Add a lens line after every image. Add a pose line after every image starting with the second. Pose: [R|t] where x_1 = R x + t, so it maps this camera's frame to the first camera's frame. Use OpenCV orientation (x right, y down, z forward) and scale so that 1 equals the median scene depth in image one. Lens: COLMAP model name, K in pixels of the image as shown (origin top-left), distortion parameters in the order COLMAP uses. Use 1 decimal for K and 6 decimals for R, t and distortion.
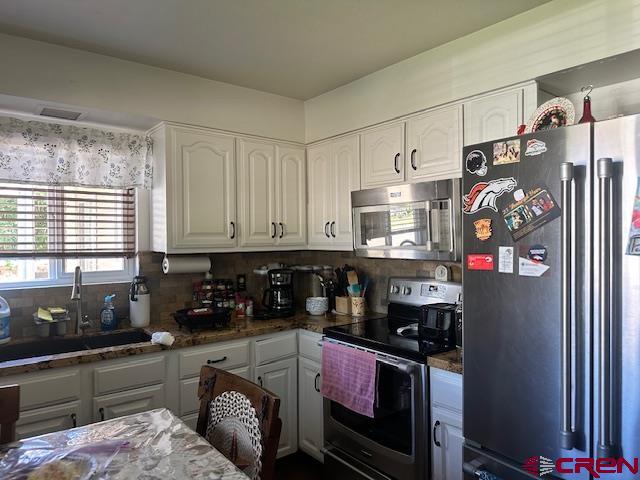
lens RADIAL K [[442.9, 0, 320.0], [0, 442.9, 240.0], [0, 0, 1]] dist [-0.002445, -0.002146]
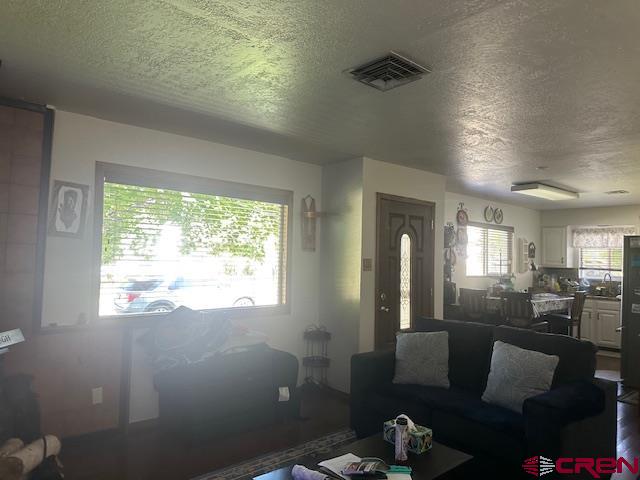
lens RADIAL K [[442.8, 0, 320.5], [0, 442.8, 241.2], [0, 0, 1]] dist [-0.001018, -0.003578]
pose [[0.035464, -0.034202, -0.998786, 2.342205], [-0.034976, 0.998759, -0.035443, 0.013718], [0.998759, 0.036191, 0.034224, -1.062699]]
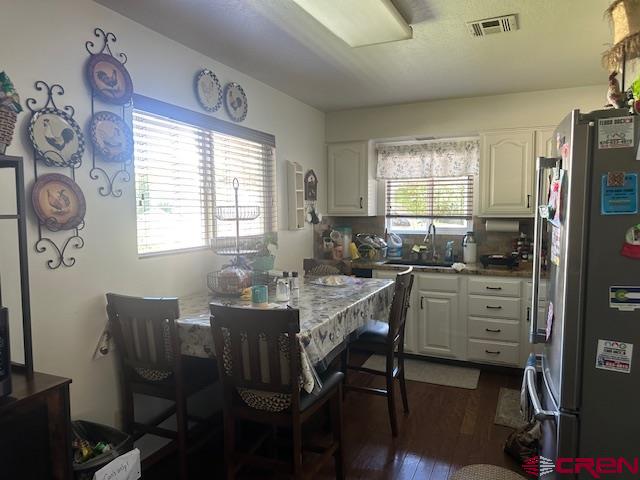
lens RADIAL K [[442.8, 0, 320.5], [0, 442.8, 241.2], [0, 0, 1]] dist [-0.001018, -0.003578]
pose [[0.462768, 0.063443, -0.884206, 0.770425], [-0.001449, 0.997489, 0.070813, 0.005547], [0.886478, -0.031489, 0.461697, -0.205191]]
